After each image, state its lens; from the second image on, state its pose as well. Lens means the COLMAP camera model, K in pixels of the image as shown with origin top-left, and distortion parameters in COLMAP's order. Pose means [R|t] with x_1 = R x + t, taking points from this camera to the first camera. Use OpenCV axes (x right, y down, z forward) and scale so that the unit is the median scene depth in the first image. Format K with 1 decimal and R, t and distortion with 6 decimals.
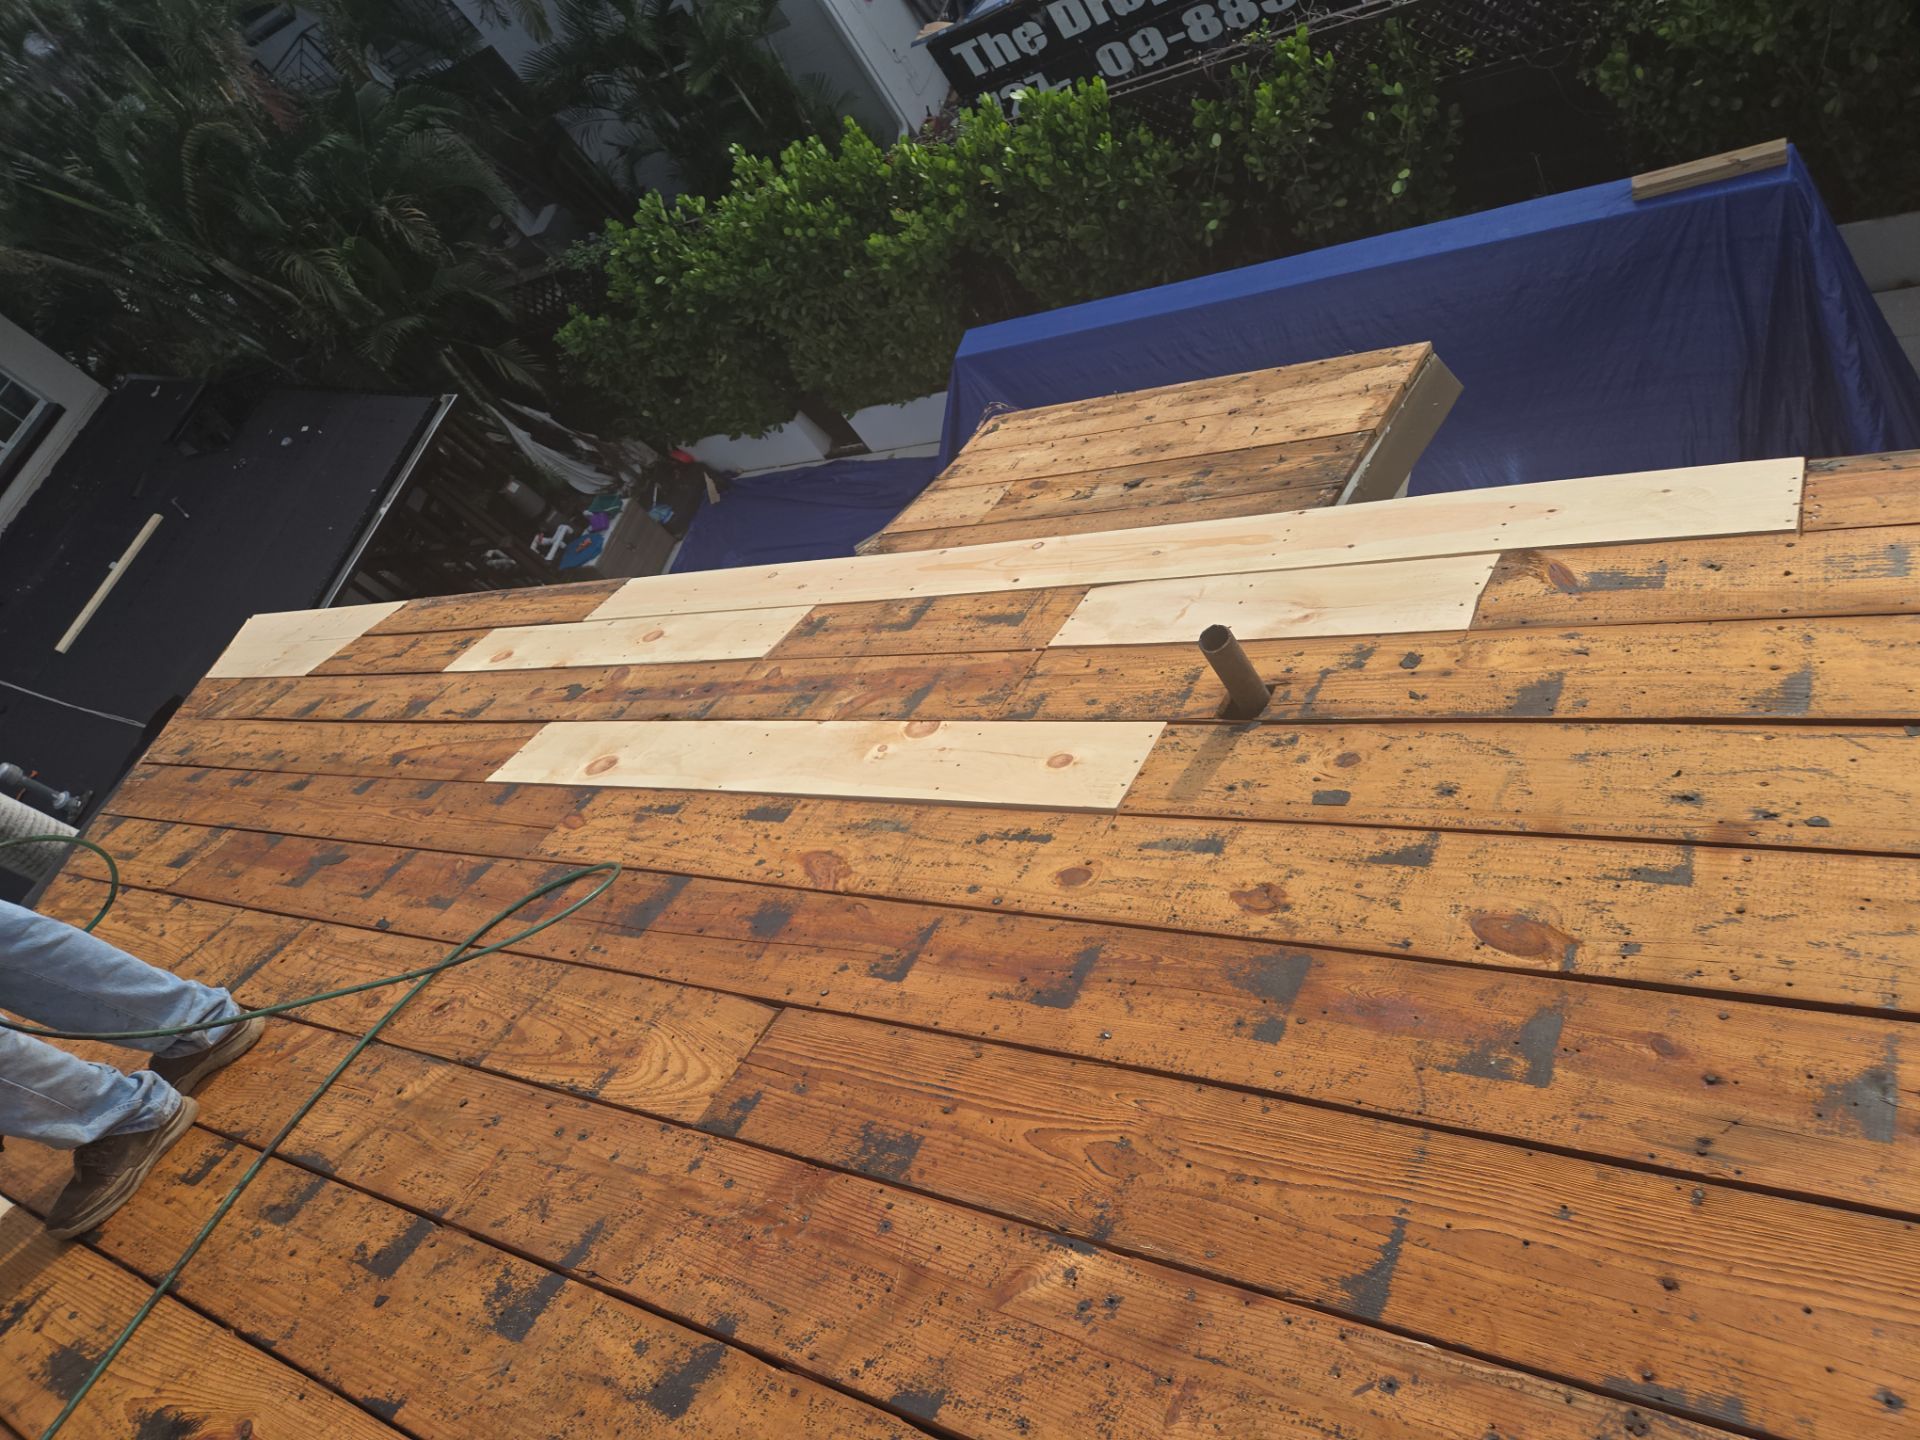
lens RADIAL K [[1273.5, 0, 961.4], [0, 1273.5, 746.3], [0, 0, 1]] dist [0.087237, -0.083348]
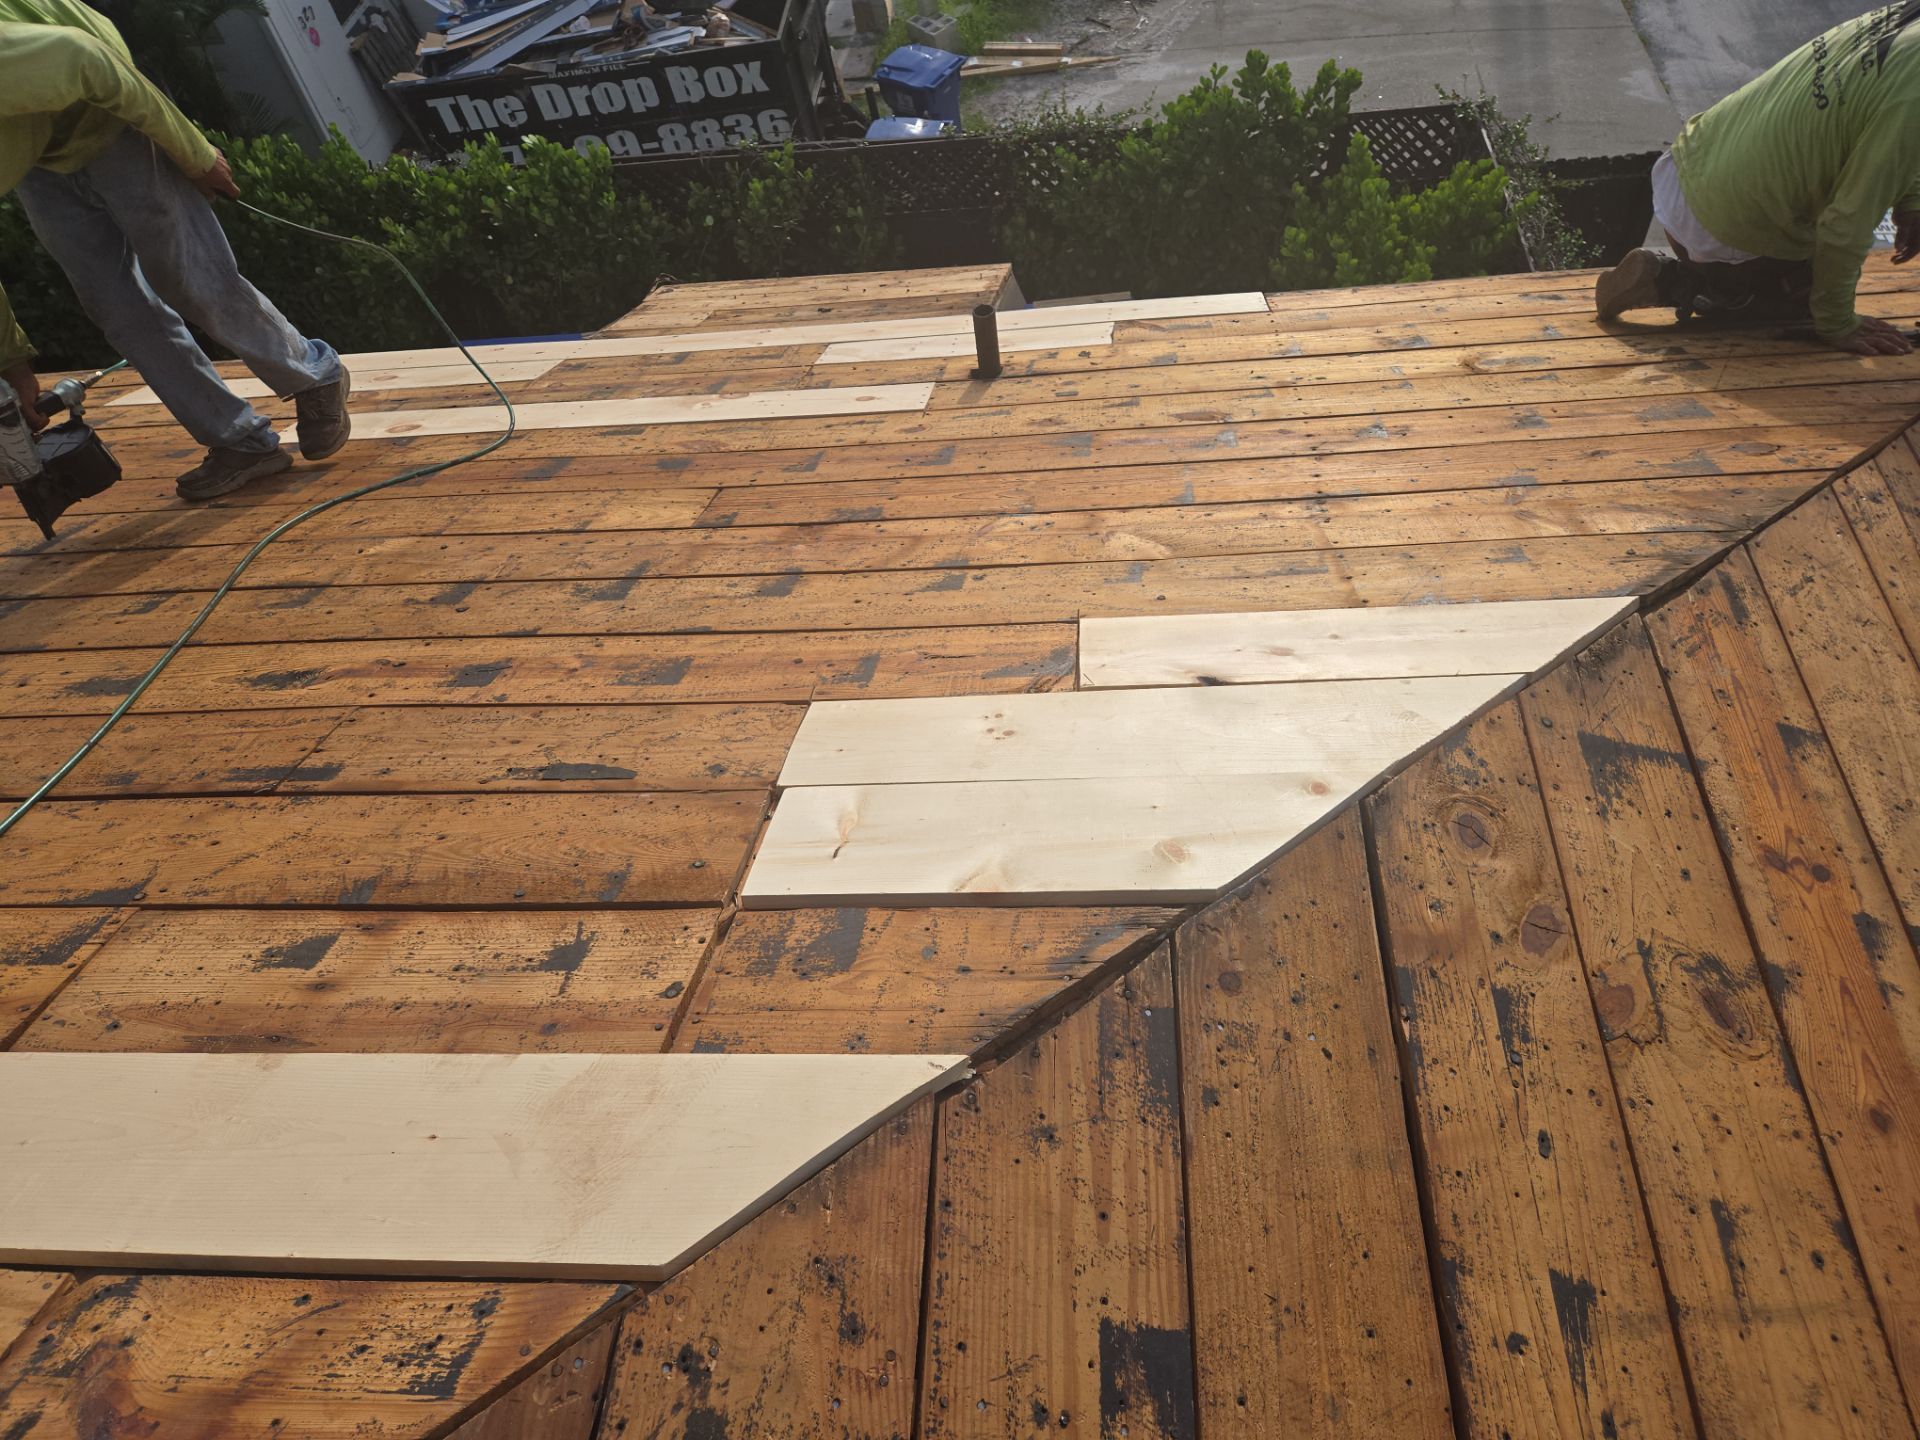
lens RADIAL K [[1293.6, 0, 957.2], [0, 1293.6, 730.3], [0, 0, 1]] dist [0.079640, -0.070768]
pose [[0.884995, 0.052344, 0.462649, -0.383479], [0.015045, 0.989926, -0.140781, 0.462675], [-0.465357, 0.131551, 0.875293, -0.211639]]
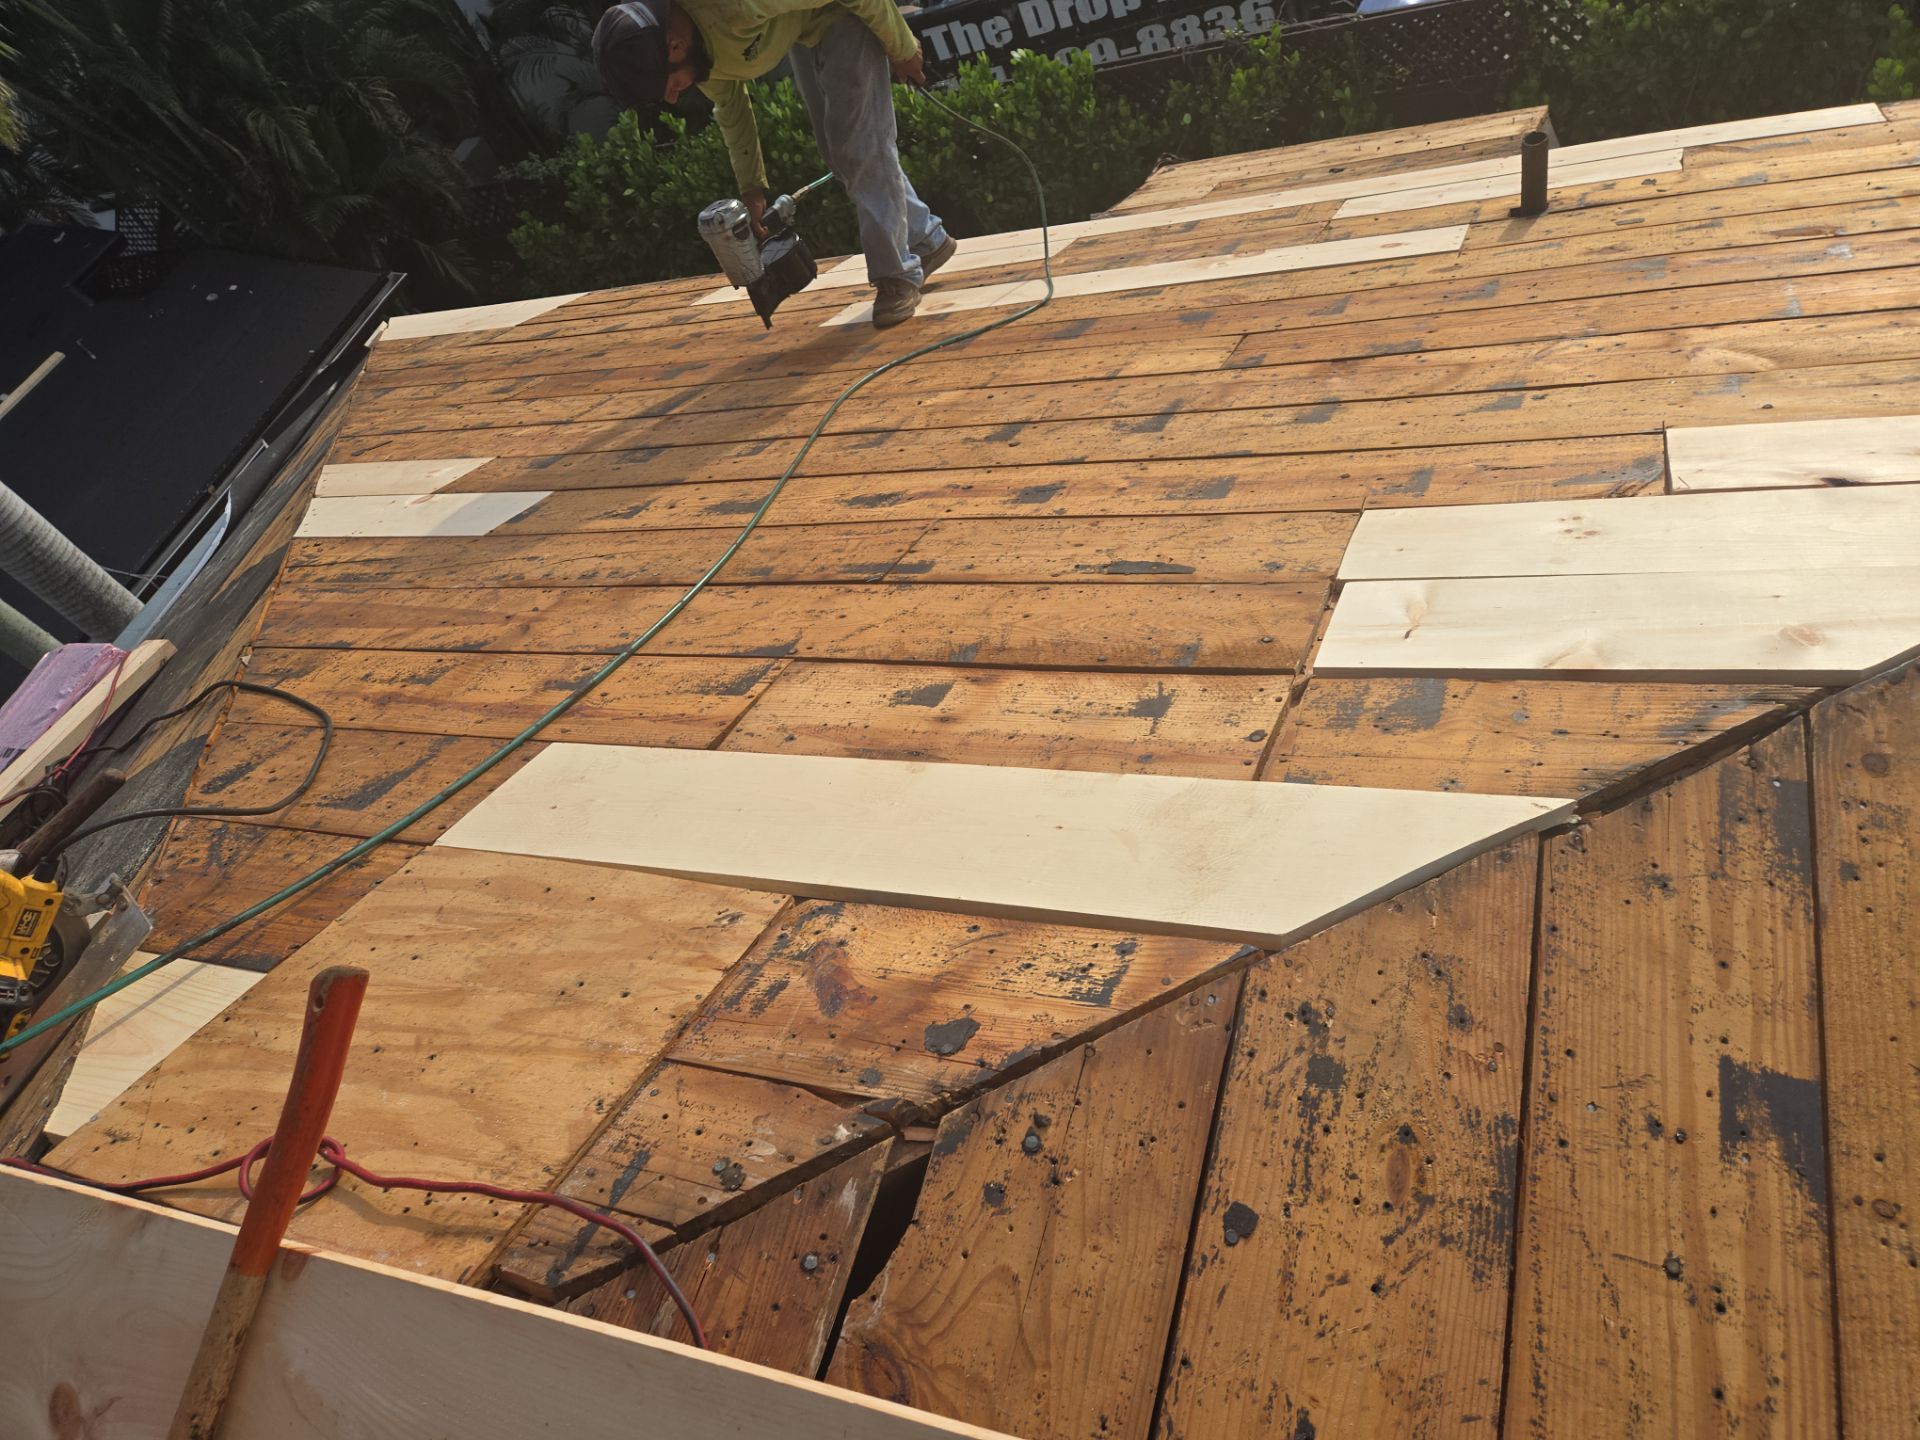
lens RADIAL K [[1293.6, 0, 957.2], [0, 1293.6, 730.3], [0, 0, 1]] dist [0.079640, -0.070768]
pose [[0.982377, 0.086164, 0.165864, -0.454566], [-0.073794, 0.994111, -0.079365, 0.538683], [-0.171726, 0.065727, 0.982950, -0.217685]]
